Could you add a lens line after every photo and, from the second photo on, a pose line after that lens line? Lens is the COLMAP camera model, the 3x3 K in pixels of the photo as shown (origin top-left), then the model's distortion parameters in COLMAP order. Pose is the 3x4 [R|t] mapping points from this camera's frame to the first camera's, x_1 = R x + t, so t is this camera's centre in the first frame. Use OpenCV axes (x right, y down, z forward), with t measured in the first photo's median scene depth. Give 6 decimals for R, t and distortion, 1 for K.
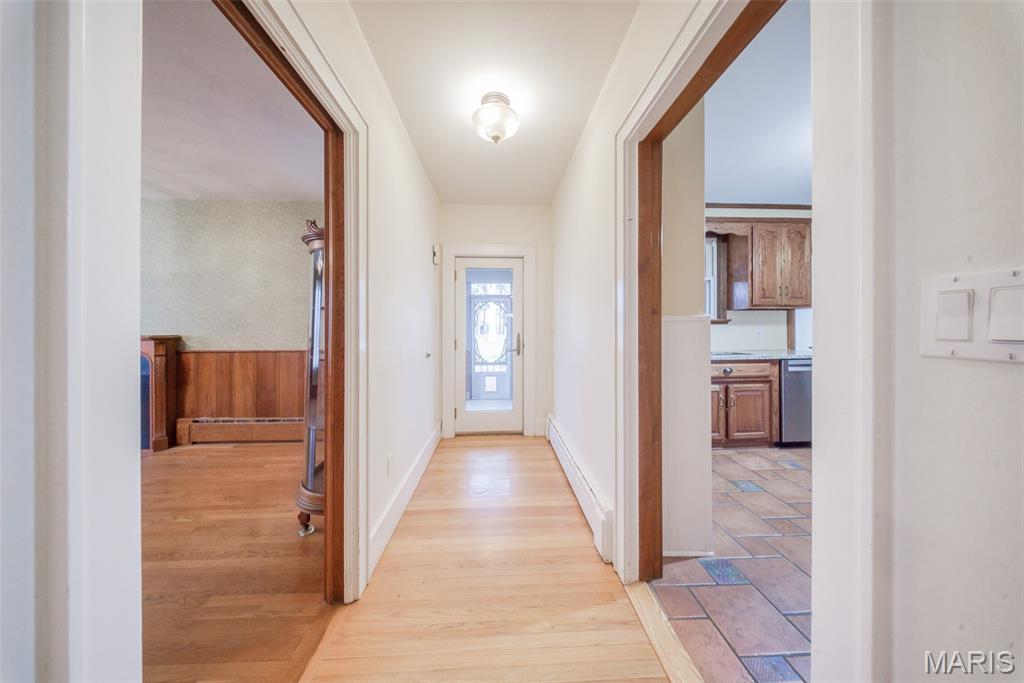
lens RADIAL K [[303.7, 0, 512.7], [0, 303.7, 332.1], [0, 0, 1]] dist [-0.001266, -0.000069]
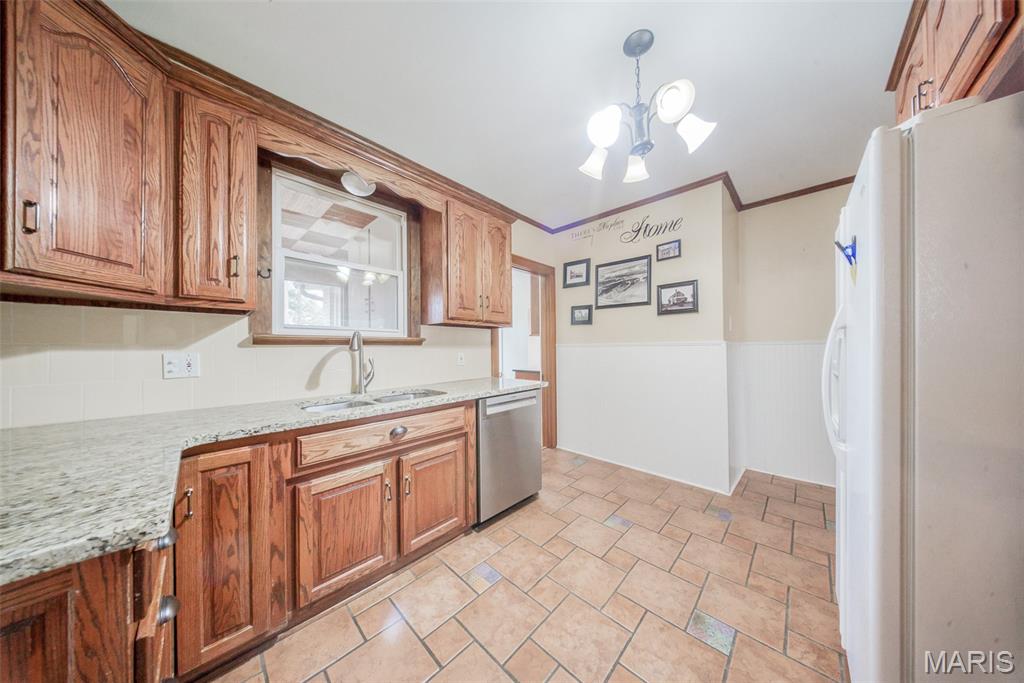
lens RADIAL K [[303.7, 0, 510.8], [0, 303.7, 344.7], [0, 0, 1]] dist [-0.001266, -0.000069]
pose [[0.728694, 0.008123, 0.684791, 0.469081], [0.007372, 0.999779, -0.019704, -0.015740], [-0.684800, 0.019406, 0.728473, 0.451858]]
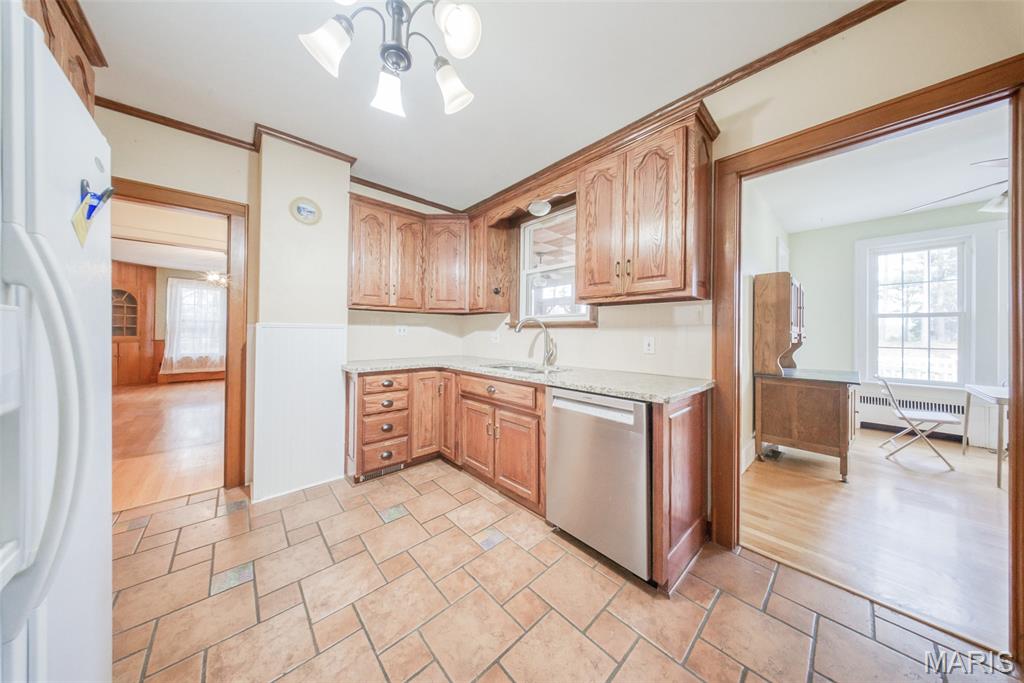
lens RADIAL K [[303.7, 0, 515.1], [0, 303.7, 330.8], [0, 0, 1]] dist [-0.001266, -0.000069]
pose [[0.641640, 0.004533, -0.766992, 1.297964], [-0.014987, 0.999866, -0.006628, -0.016194], [0.766859, 0.015747, 0.641622, 0.539197]]
